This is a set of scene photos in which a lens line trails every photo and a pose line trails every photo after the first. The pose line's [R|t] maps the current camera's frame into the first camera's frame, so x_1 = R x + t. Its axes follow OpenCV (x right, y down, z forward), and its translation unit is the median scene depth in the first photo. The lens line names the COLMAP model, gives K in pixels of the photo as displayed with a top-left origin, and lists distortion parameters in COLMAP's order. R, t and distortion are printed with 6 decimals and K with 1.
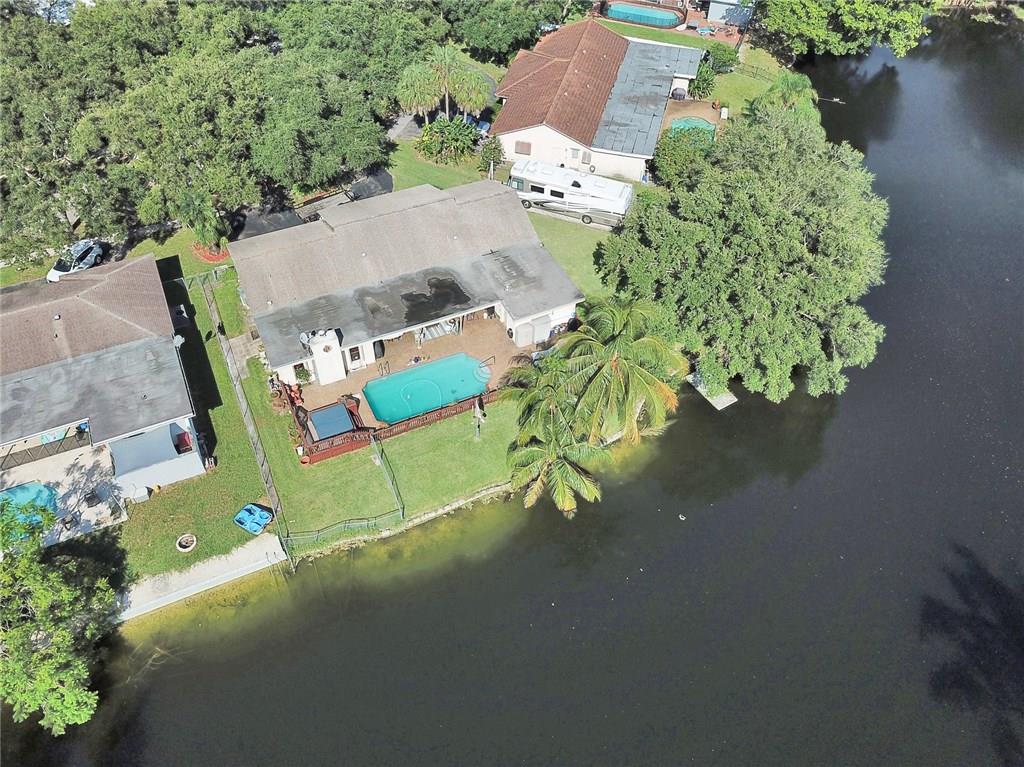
lens RADIAL K [[793.0, 0, 514.8], [0, 793.0, 379.9], [0, 0, 1]] dist [0.013630, -0.003319]
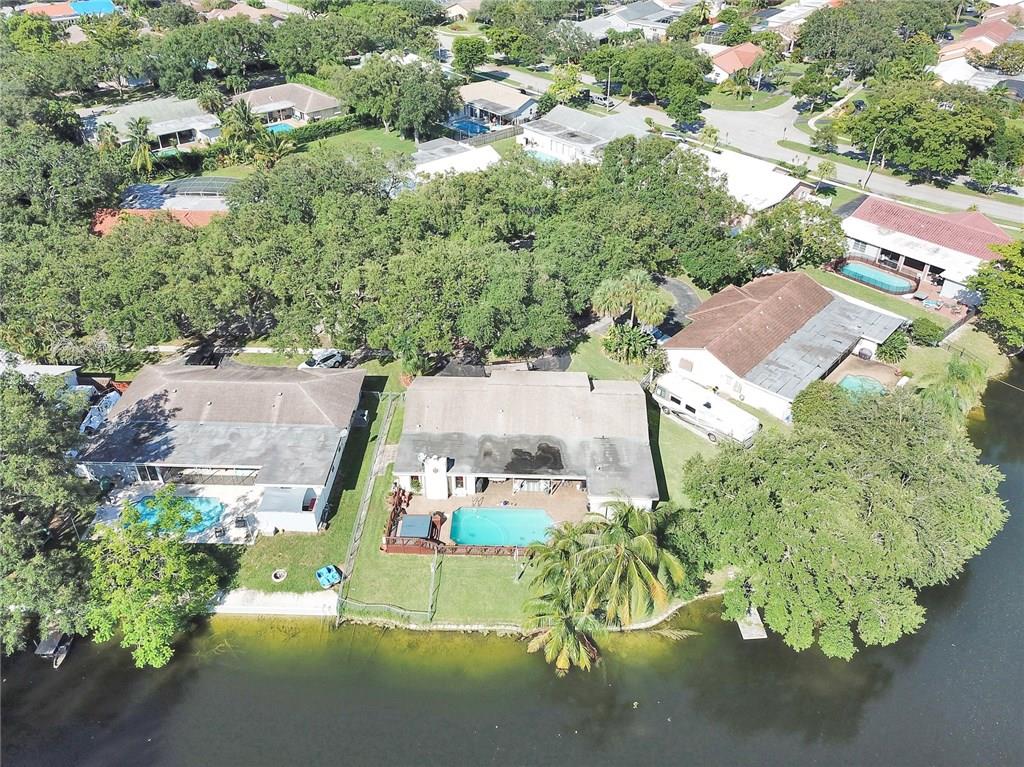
lens RADIAL K [[796.0, 0, 514.8], [0, 796.0, 382.2], [0, 0, 1]] dist [0.015956, -0.008637]
pose [[0.889610, 0.249754, -0.382382, 0.295257], [-0.327781, 0.932161, -0.153738, -0.016001], [0.318045, 0.262104, 0.911125, -0.138740]]
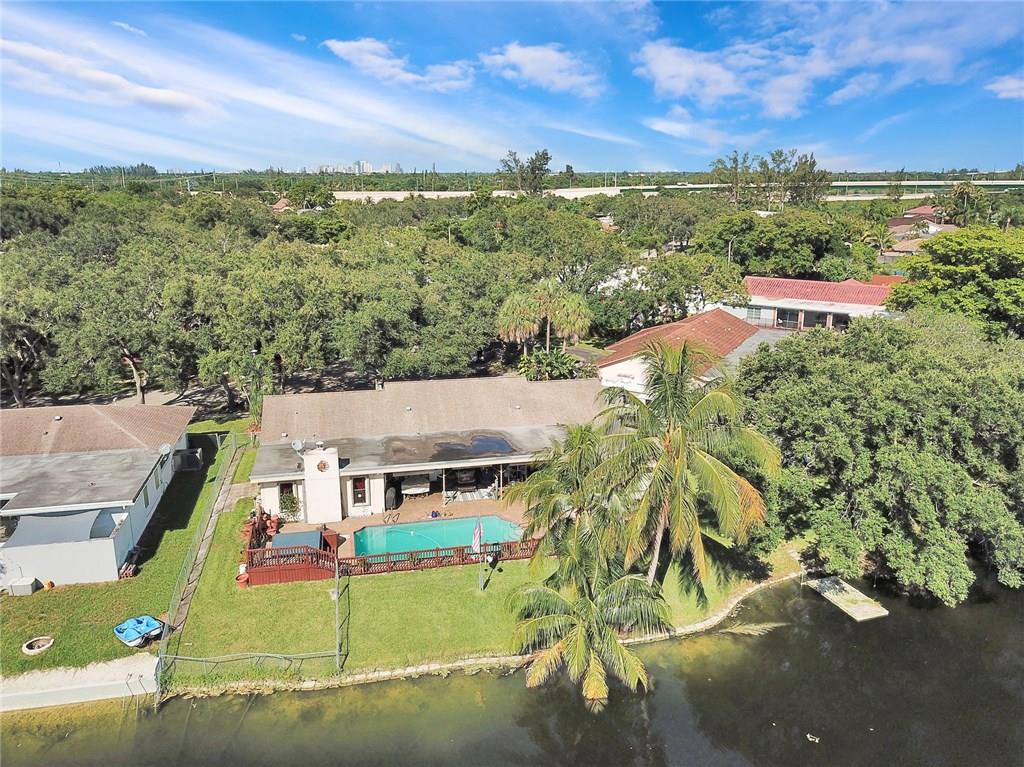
lens RADIAL K [[800.3, 0, 512.0], [0, 800.3, 383.5], [0, 0, 1]] dist [0.009111, 0.005294]
pose [[0.971525, 0.042632, -0.233072, 0.121883], [-0.161351, 0.839388, -0.519031, 0.253515], [0.173510, 0.541858, 0.822365, 0.293347]]
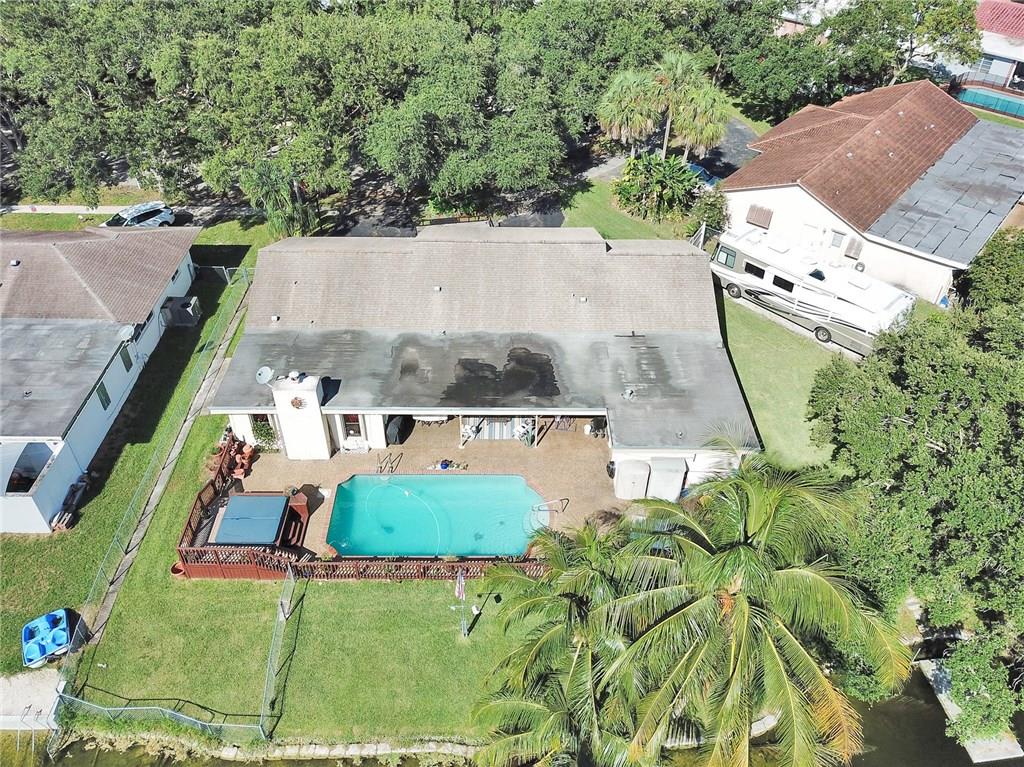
lens RADIAL K [[796.0, 0, 514.8], [0, 796.0, 382.2], [0, 0, 1]] dist [0.015956, -0.008637]
pose [[0.905217, 0.263458, -0.333423, 0.106623], [-0.308493, 0.947033, -0.089226, -0.046734], [0.292256, 0.183627, 0.938545, 0.423171]]
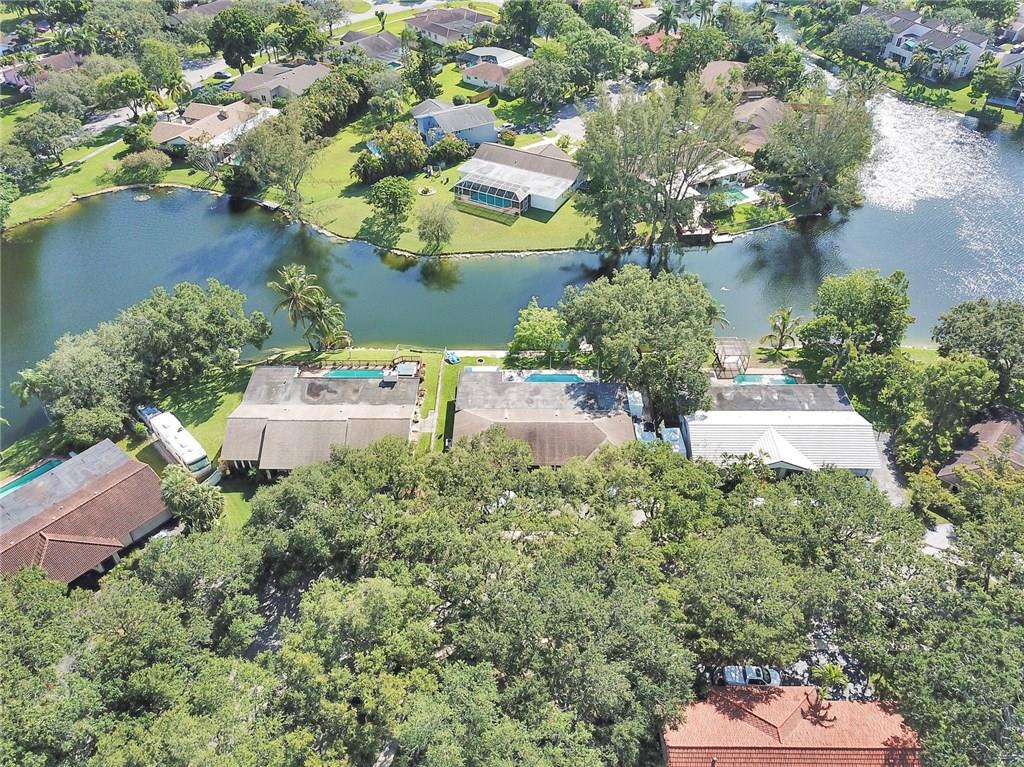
lens RADIAL K [[779.1, 0, 512.0], [0, 779.1, 383.5], [0, 0, 1]] dist [0.015418, -0.006499]
pose [[-0.903828, -0.296135, 0.308866, -1.022002], [0.298347, 0.081294, 0.950989, -1.645188], [-0.306730, 0.951680, 0.014876, 0.812413]]
